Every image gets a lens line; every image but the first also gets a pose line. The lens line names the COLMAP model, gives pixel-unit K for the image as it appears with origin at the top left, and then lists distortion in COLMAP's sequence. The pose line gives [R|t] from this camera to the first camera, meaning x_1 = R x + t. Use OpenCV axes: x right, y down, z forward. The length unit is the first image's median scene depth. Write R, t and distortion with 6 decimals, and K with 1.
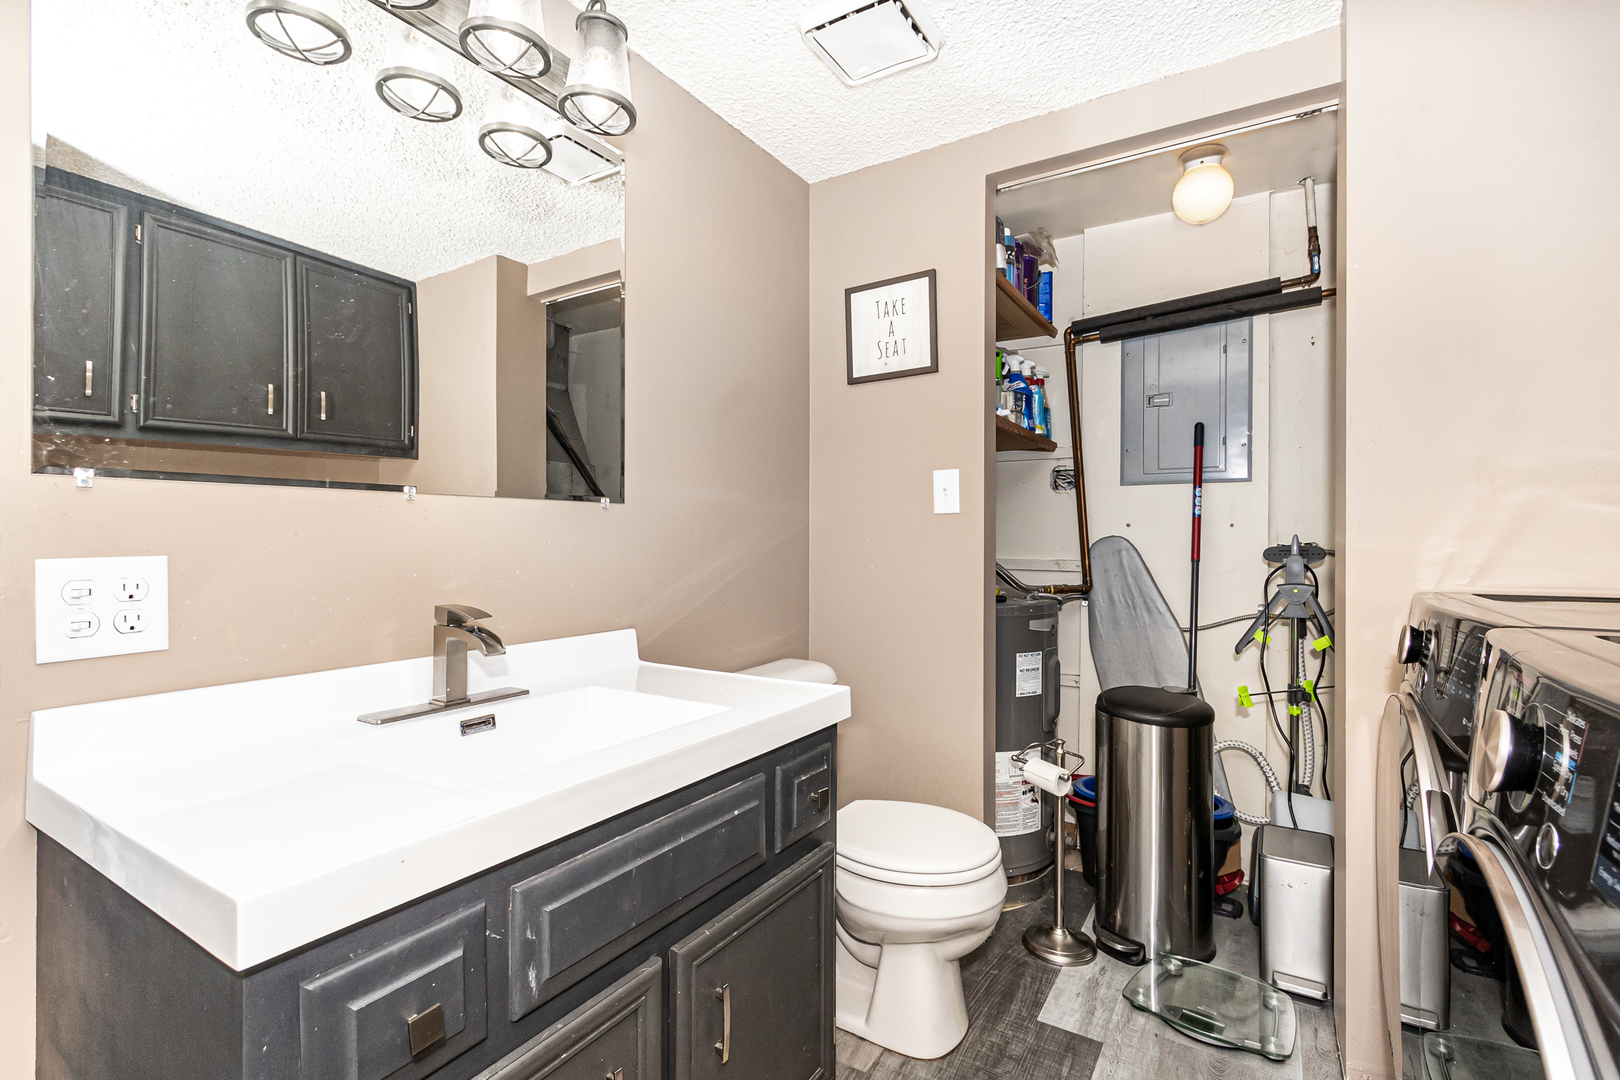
lens RADIAL K [[737.2, 0, 807.8], [0, 737.2, 543.6], [0, 0, 1]] dist [0.003044, -0.002792]
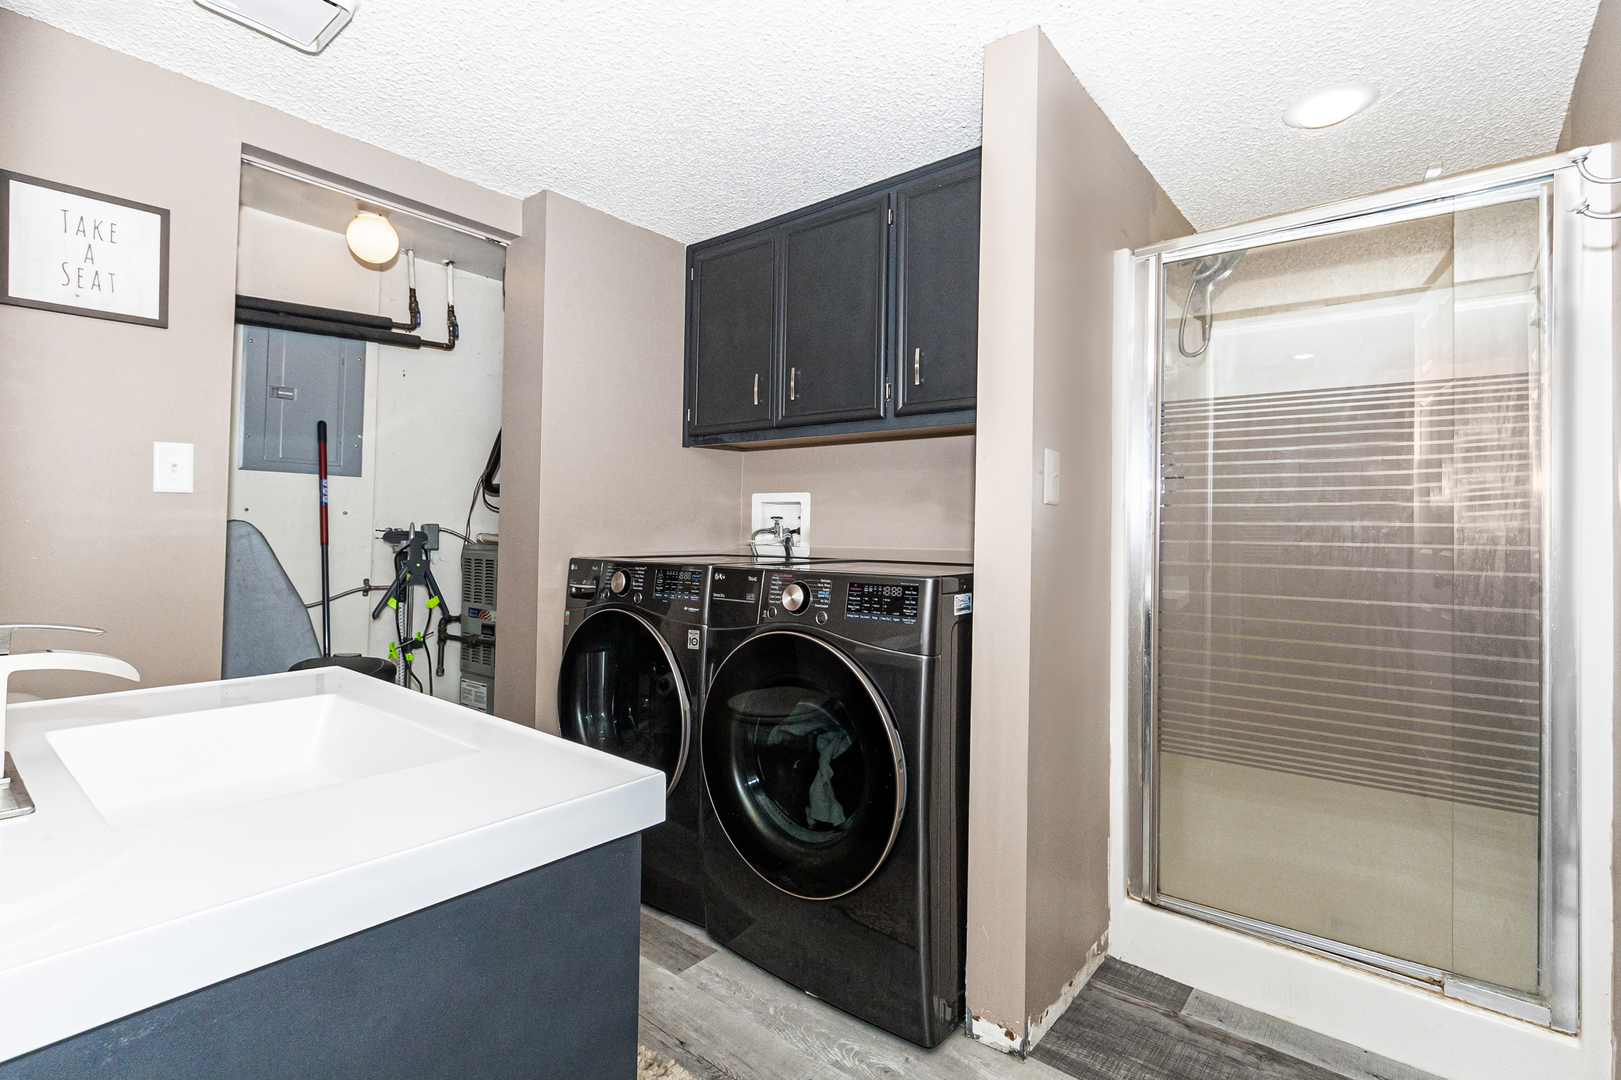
lens RADIAL K [[737.6, 0, 808.0], [0, 737.6, 530.4], [0, 0, 1]] dist [0.003044, -0.002792]
pose [[0.125839, 0.002545, 0.992047, -0.547165], [-0.009692, 0.999952, -0.001336, -0.003283], [-0.992003, -0.009446, 0.125858, 0.136229]]
